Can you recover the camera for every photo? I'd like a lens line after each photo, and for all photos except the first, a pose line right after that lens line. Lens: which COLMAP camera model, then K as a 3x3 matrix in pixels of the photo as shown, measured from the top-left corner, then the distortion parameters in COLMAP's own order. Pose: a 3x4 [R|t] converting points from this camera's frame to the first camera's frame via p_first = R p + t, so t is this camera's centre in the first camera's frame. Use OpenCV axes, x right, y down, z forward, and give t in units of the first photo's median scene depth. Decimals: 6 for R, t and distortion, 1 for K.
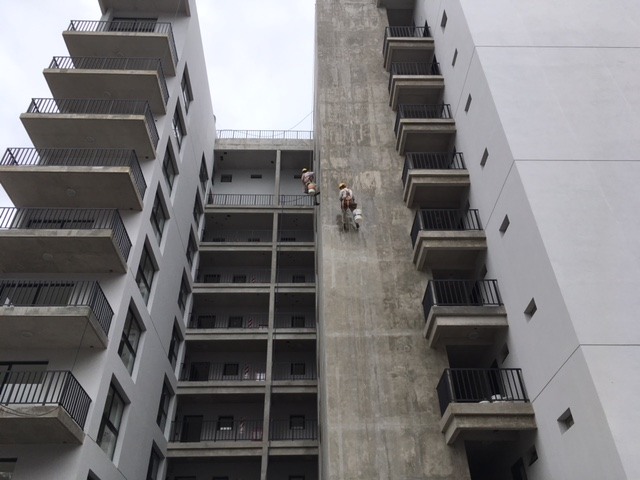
lens RADIAL K [[545.5, 0, 319.6], [0, 545.5, 242.7], [0, 0, 1]] dist [0.040112, -0.004694]
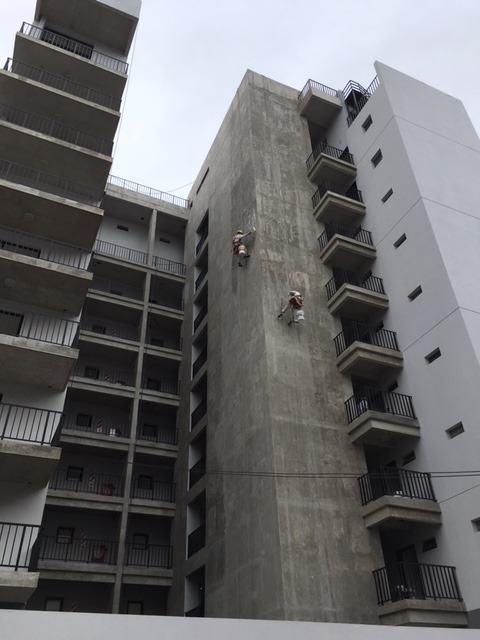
lens RADIAL K [[545.5, 0, 240.0], [0, 545.5, 320.0], [0, 0, 1]] dist [0.040112, -0.004694]
pose [[0.920090, 0.227341, 0.318982, -0.395841], [-0.234715, 0.971938, -0.015683, 0.010063], [-0.313596, -0.060440, 0.947631, -0.012075]]
